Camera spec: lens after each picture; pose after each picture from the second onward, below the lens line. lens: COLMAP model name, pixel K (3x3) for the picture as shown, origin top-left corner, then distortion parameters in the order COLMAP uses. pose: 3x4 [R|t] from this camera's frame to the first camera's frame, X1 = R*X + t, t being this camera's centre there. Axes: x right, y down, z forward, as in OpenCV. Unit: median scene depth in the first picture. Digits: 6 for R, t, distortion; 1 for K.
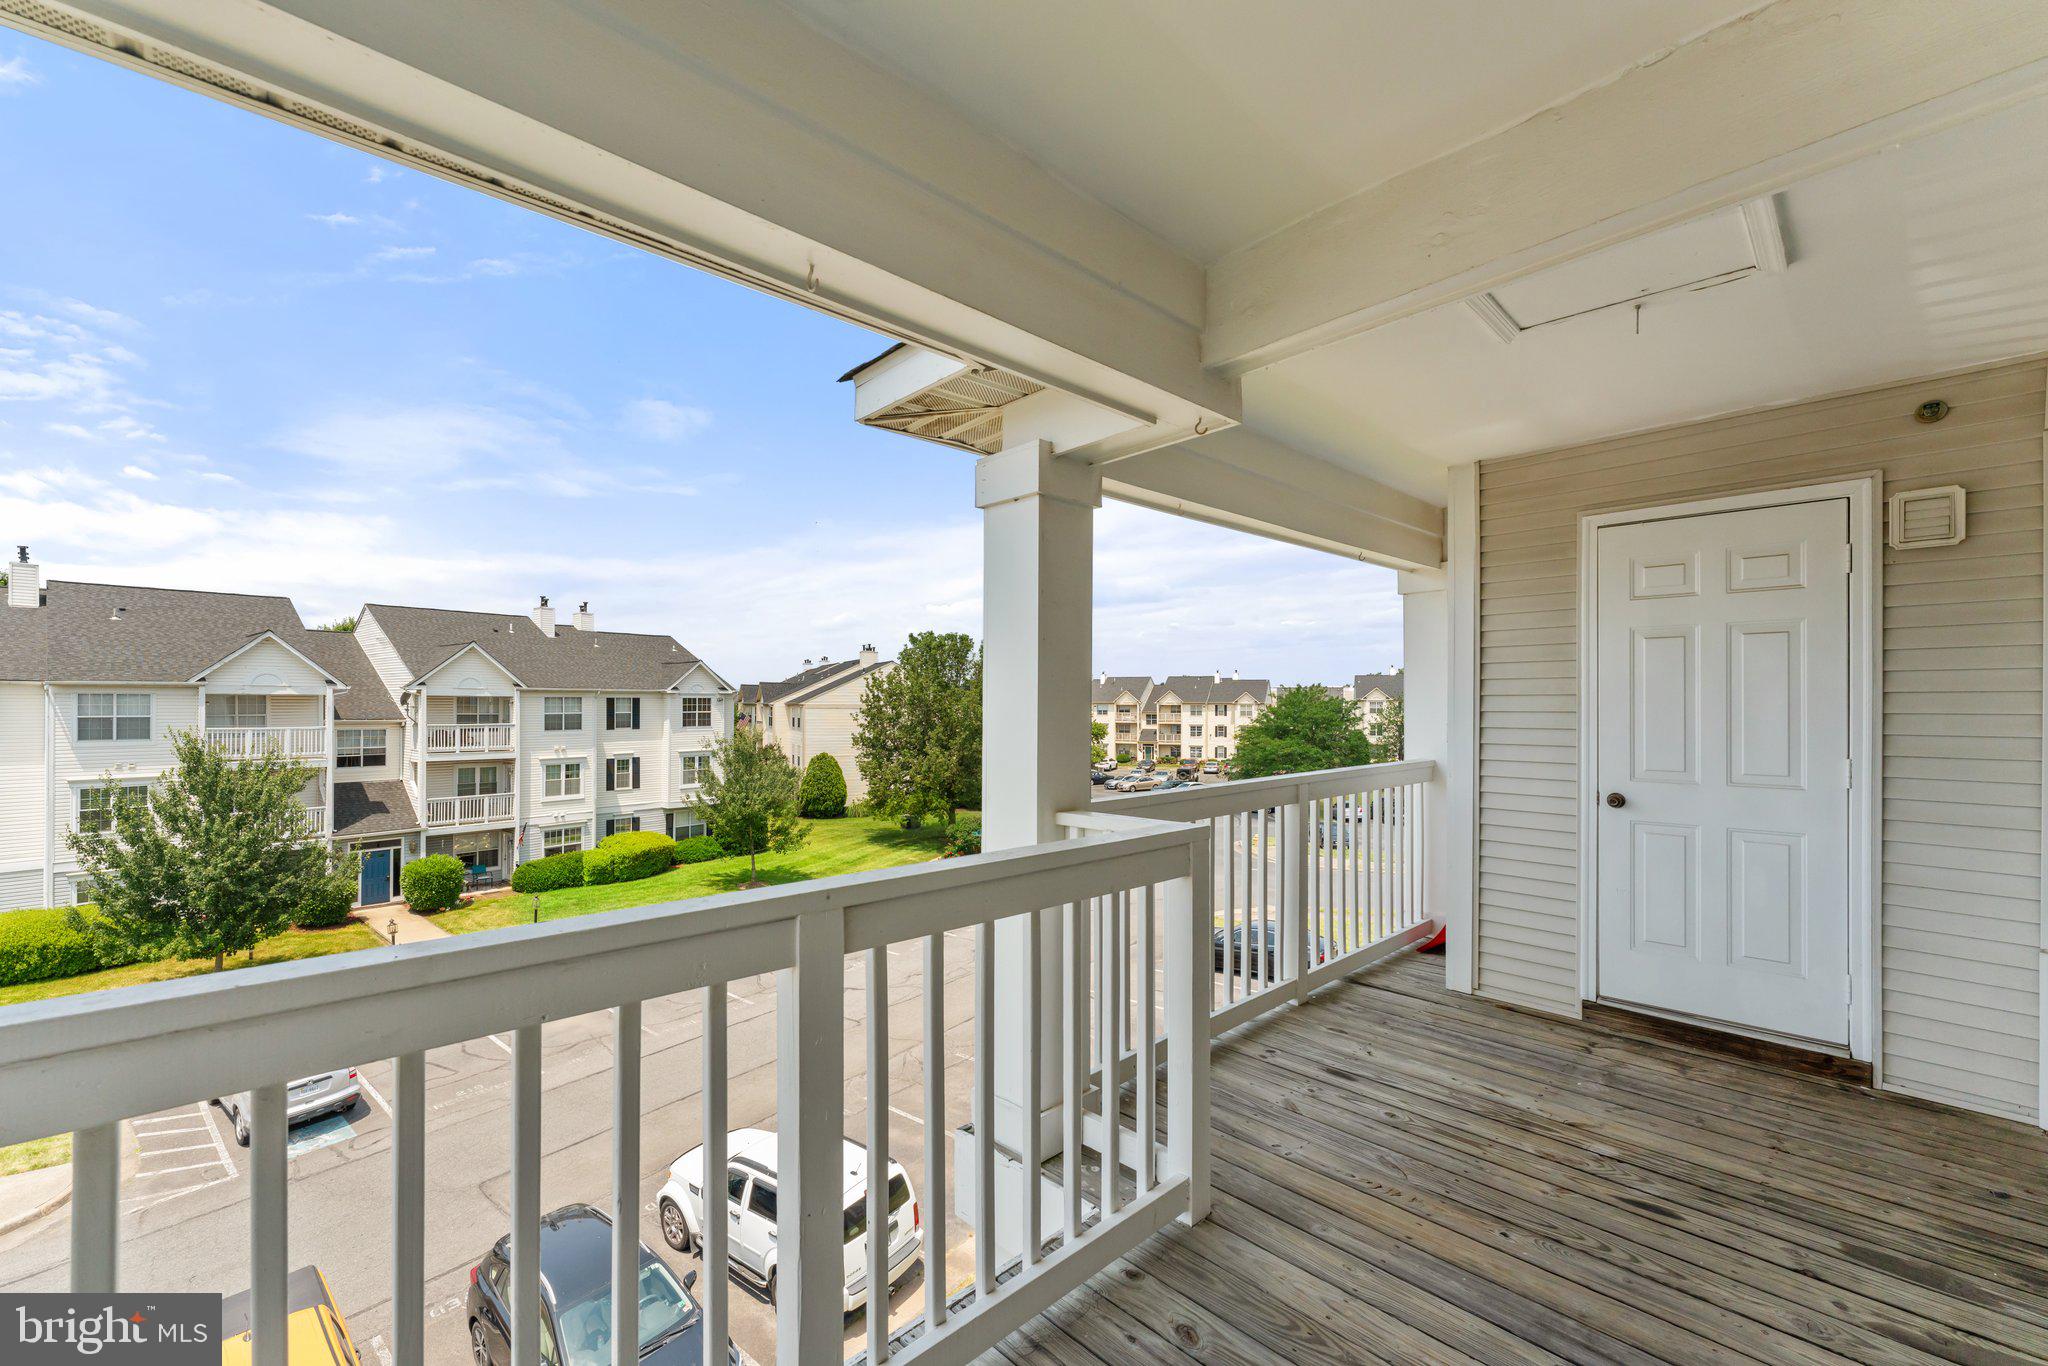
lens RADIAL K [[808.0, 0, 1024.6], [0, 808.0, 694.4], [0, 0, 1]] dist [-0.000169, 0.000402]
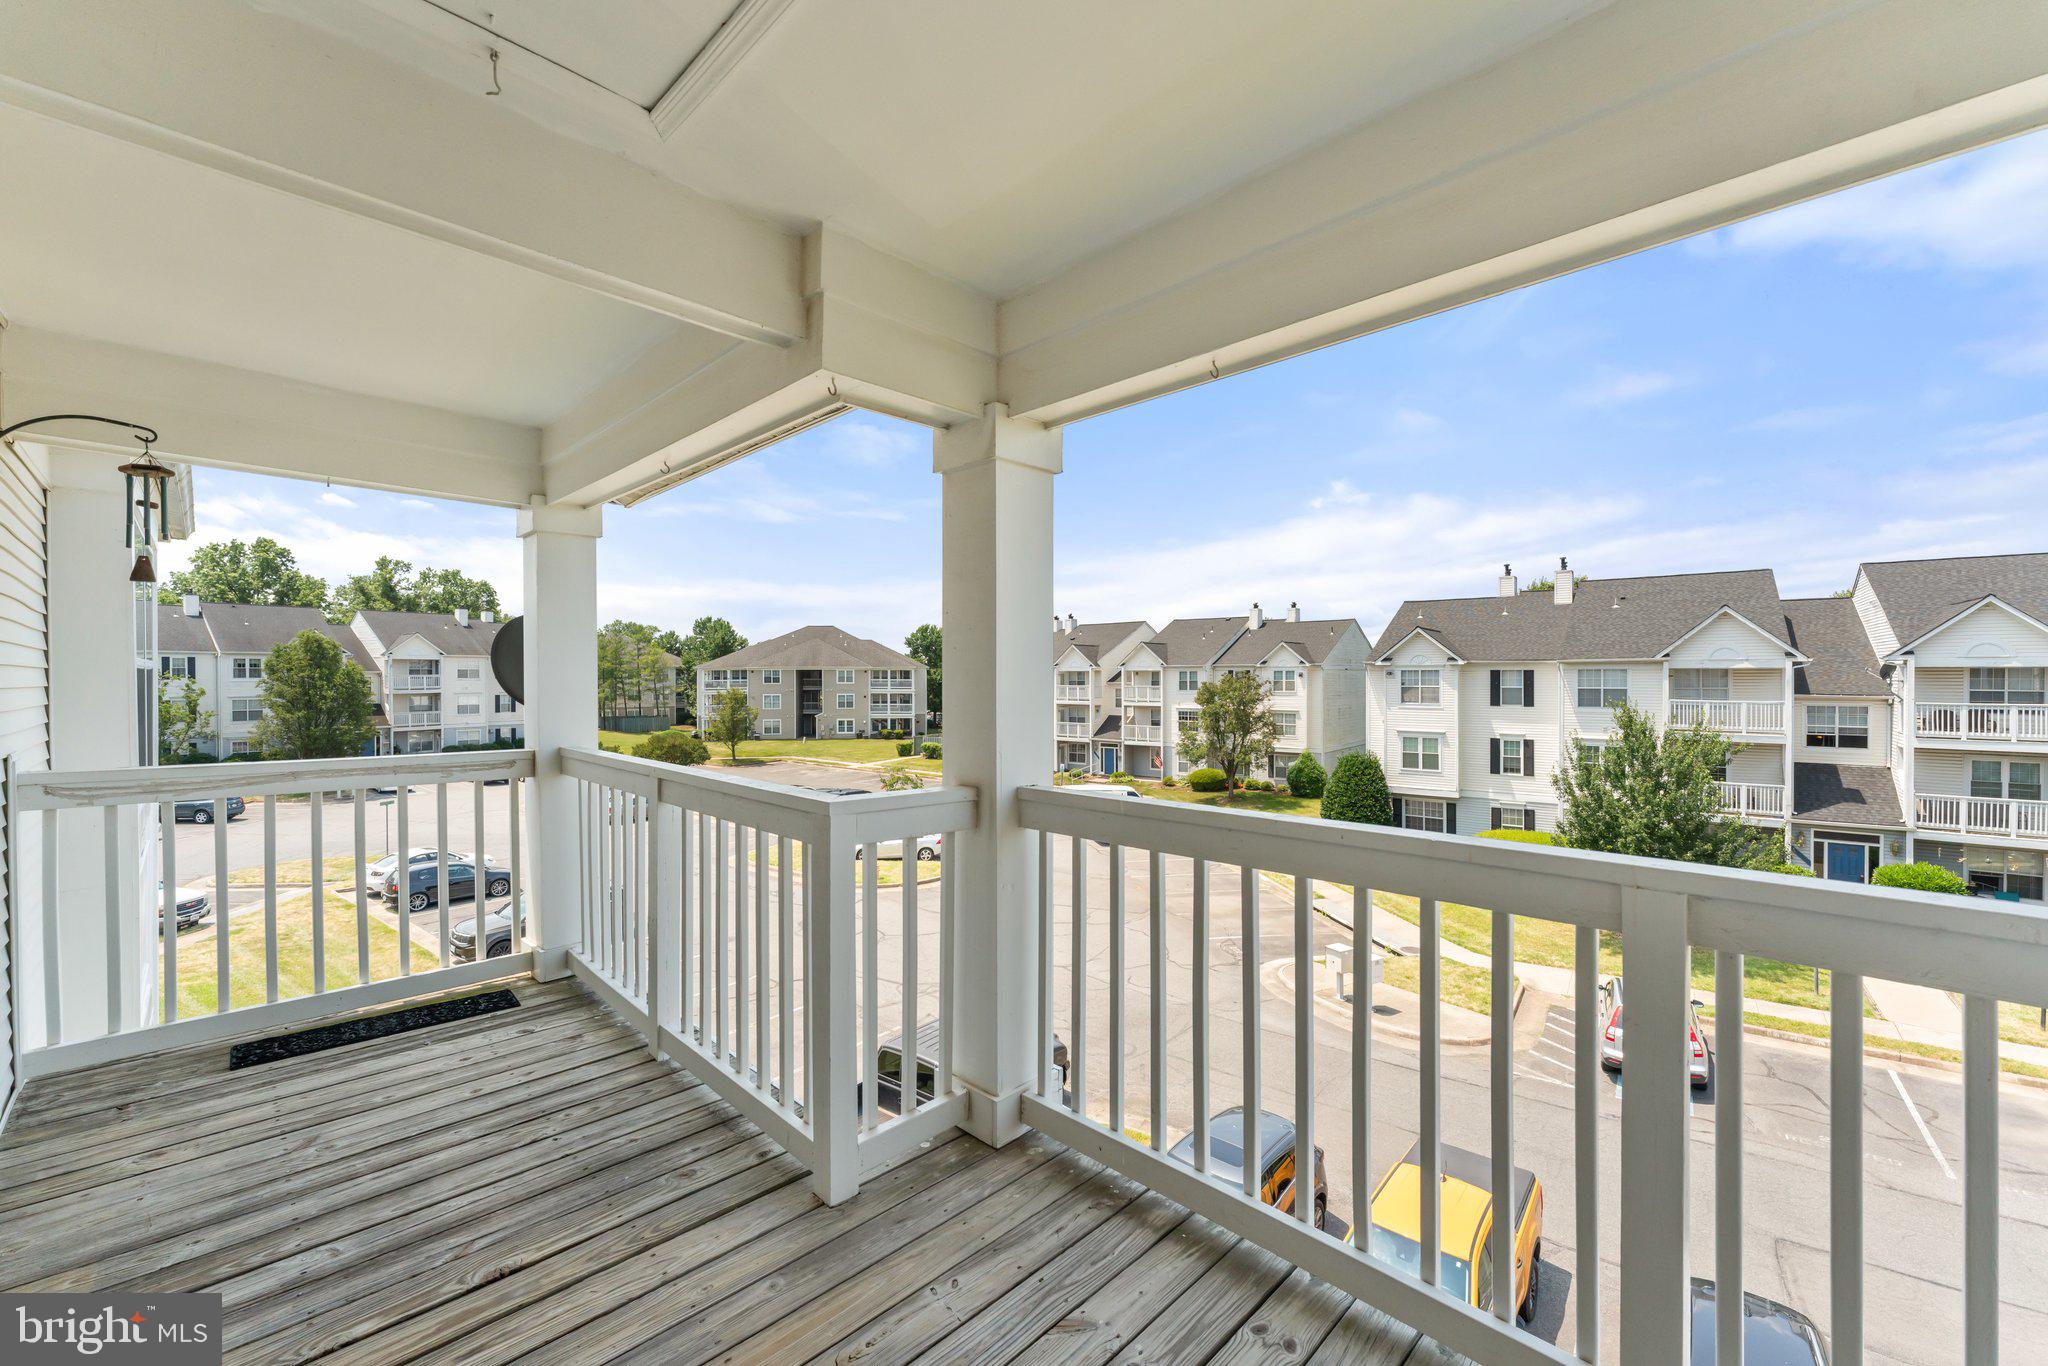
lens RADIAL K [[808.0, 0, 1030.8], [0, 808.0, 681.5], [0, 0, 1]] dist [-0.000169, 0.000402]
pose [[0.009142, 0.004137, -0.999950, 0.070873], [0.012136, 0.999917, 0.004248, 0.001746], [0.999885, -0.012174, 0.009091, 0.101088]]
